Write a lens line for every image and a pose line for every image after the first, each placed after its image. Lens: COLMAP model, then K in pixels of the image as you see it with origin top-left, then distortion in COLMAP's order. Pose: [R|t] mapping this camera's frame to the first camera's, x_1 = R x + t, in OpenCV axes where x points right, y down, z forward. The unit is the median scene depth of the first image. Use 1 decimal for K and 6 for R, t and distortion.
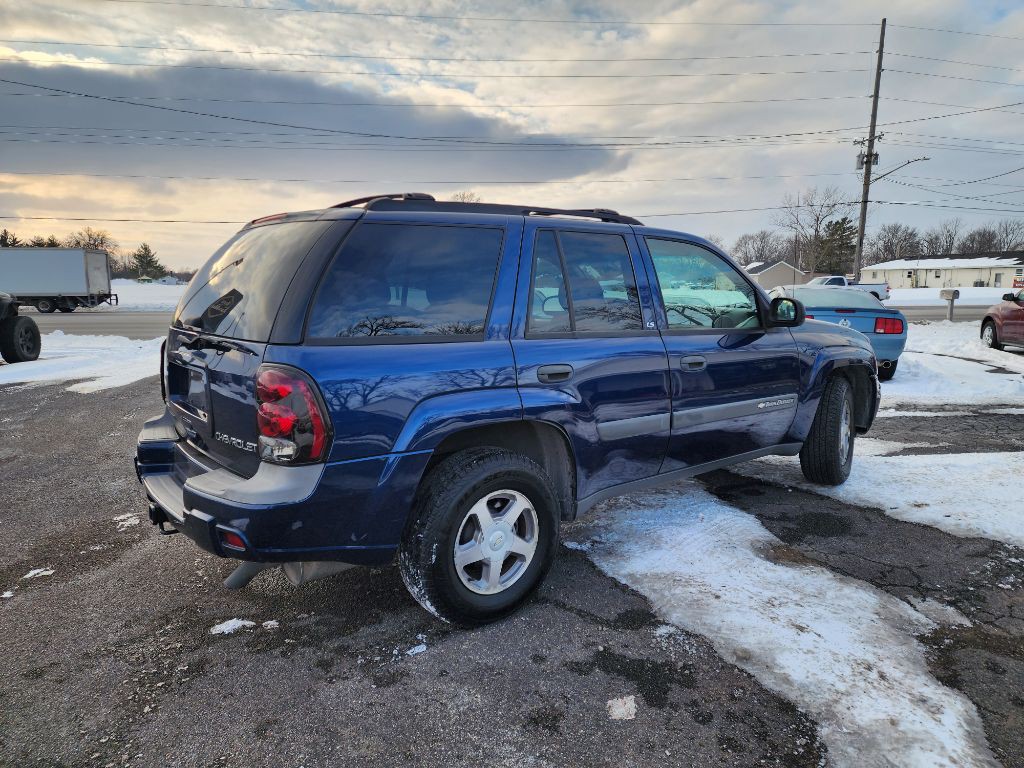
lens RADIAL K [[678.2, 0, 516.4], [0, 678.2, 381.4], [0, 0, 1]] dist [0.079652, -0.066945]
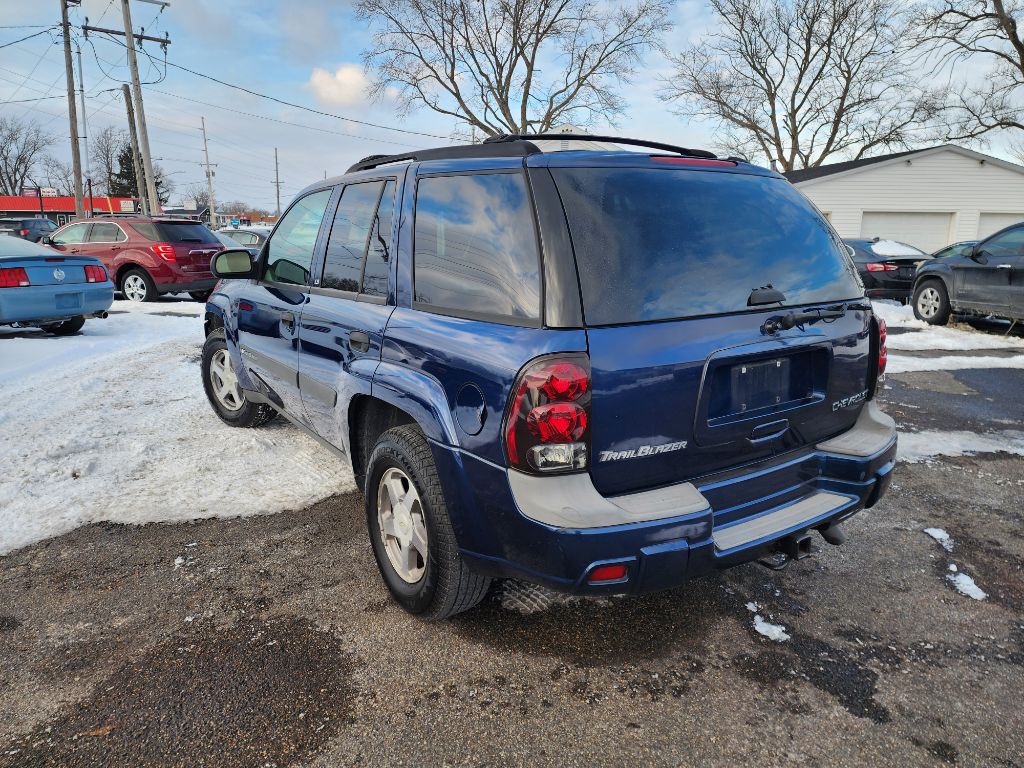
lens RADIAL K [[678.2, 0, 518.3], [0, 678.2, 383.4], [0, 0, 1]] dist [0.079652, -0.066945]
pose [[0.067817, -0.223878, 0.972255, -1.174594], [0.136733, 0.967389, 0.213220, -0.184235], [-0.988284, 0.118480, 0.096217, 1.134089]]
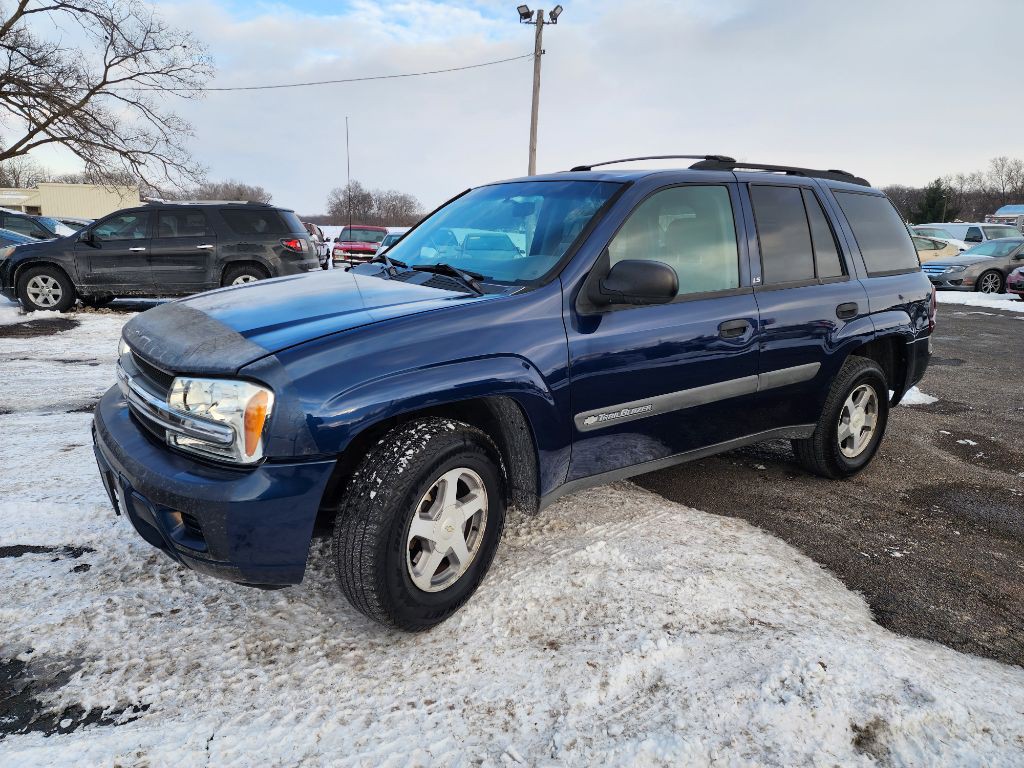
lens RADIAL K [[678.2, 0, 505.5], [0, 678.2, 379.3], [0, 0, 1]] dist [0.079652, -0.066945]
pose [[-0.998858, -0.030757, 0.036553, 0.243683], [-0.015650, 0.933622, 0.357918, -0.389641], [-0.045136, 0.356937, -0.933037, 2.623272]]
